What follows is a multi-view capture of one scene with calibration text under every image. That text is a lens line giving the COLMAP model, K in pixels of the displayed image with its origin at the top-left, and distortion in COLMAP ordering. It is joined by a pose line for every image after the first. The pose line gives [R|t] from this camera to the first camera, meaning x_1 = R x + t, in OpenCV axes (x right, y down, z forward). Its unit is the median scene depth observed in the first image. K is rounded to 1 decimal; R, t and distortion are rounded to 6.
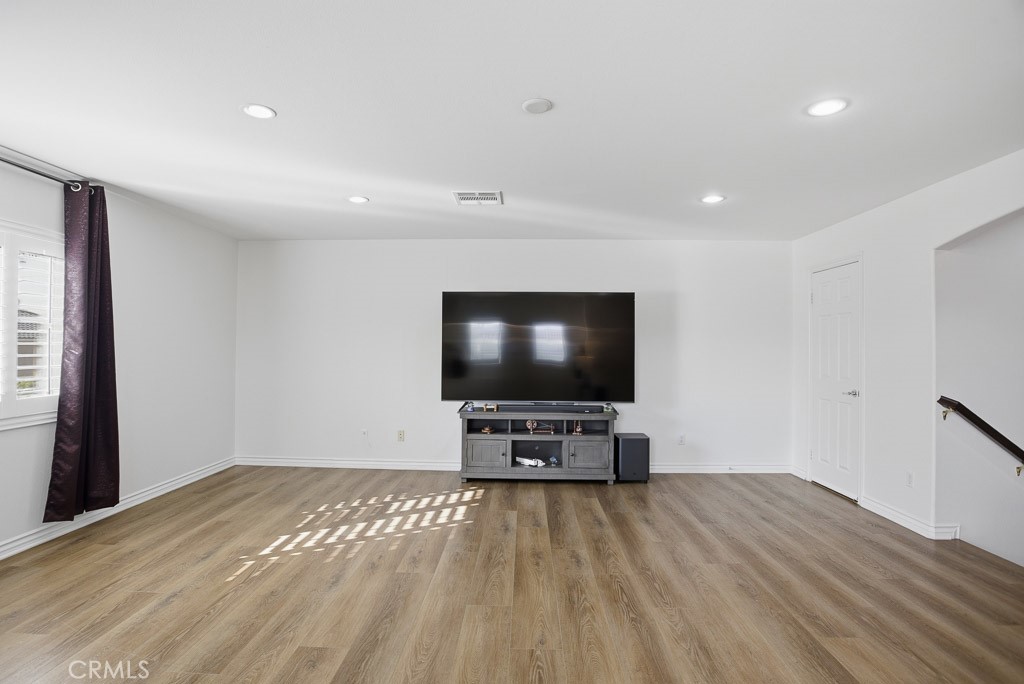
lens RADIAL K [[520.4, 0, 510.1], [0, 520.4, 350.6], [0, 0, 1]] dist [-0.047491, 0.001177]
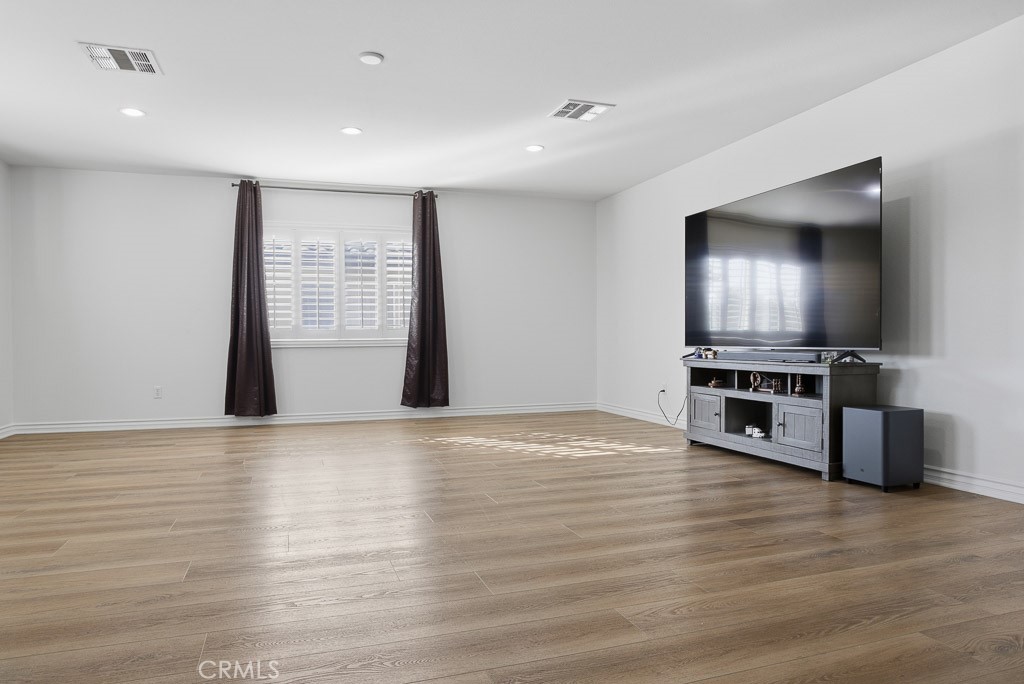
lens RADIAL K [[658.1, 0, 509.2], [0, 658.1, 364.7], [0, 0, 1]] dist [-0.005248, -0.001405]
pose [[0.339785, 0.023970, -0.940198, 0.791604], [0.004727, 0.999619, 0.027193, 0.097618], [0.940491, -0.013684, 0.339542, 0.378261]]
